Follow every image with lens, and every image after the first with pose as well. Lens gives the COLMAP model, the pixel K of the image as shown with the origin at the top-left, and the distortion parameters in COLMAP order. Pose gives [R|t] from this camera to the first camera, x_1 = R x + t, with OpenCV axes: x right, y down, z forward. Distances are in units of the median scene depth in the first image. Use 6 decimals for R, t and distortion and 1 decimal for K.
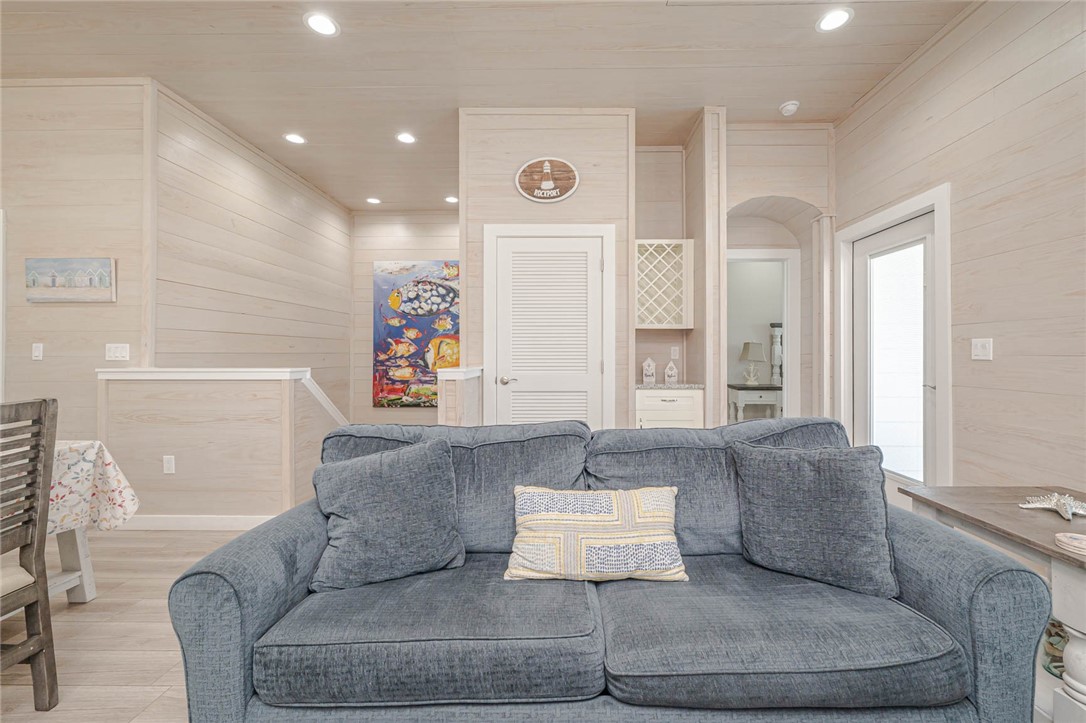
lens RADIAL K [[445.6, 0, 568.1], [0, 445.6, 359.6], [0, 0, 1]] dist [-0.000382, -0.000025]
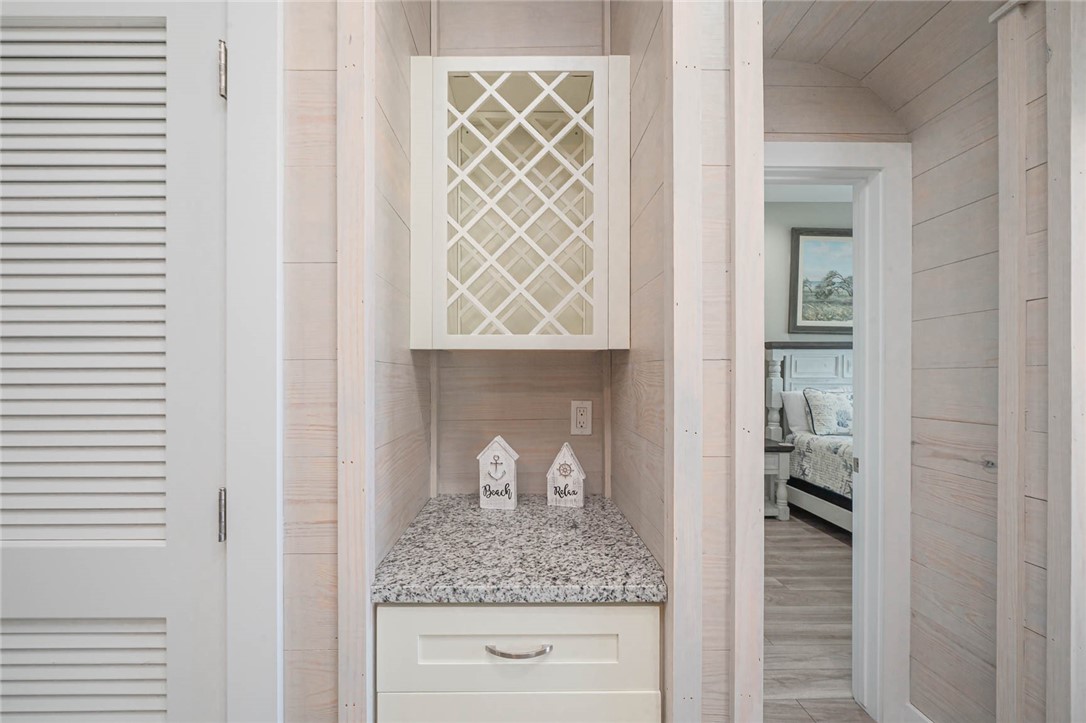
lens RADIAL K [[442.4, 0, 538.1], [0, 442.4, 381.5], [0, 0, 1]] dist [-0.001847, -0.000121]
pose [[0.999689, 0.003105, 0.024731, 0.204622], [-0.003172, 0.999991, 0.002692, -0.047018], [-0.024722, -0.002769, 0.999691, 0.674680]]
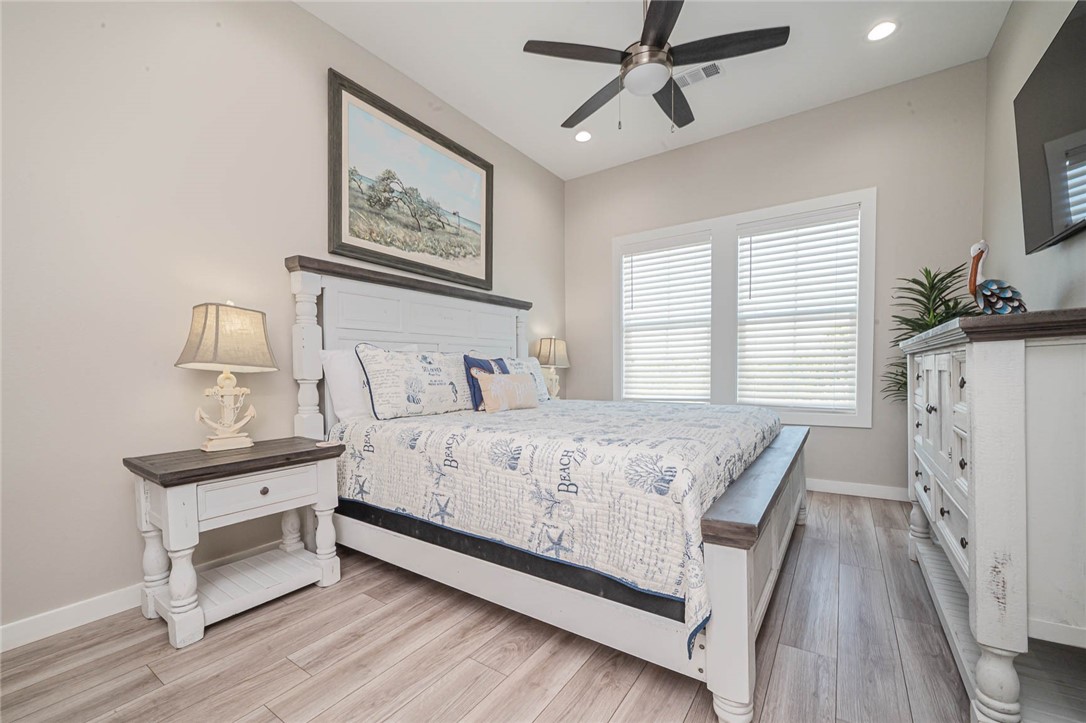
lens RADIAL K [[442.4, 0, 538.1], [0, 442.4, 381.5], [0, 0, 1]] dist [-0.001847, -0.000121]
pose [[0.562630, -0.027689, 0.826245, 0.504120], [0.015682, 0.999617, 0.022820, 0.015468], [-0.826560, 0.000118, 0.562848, 1.169955]]
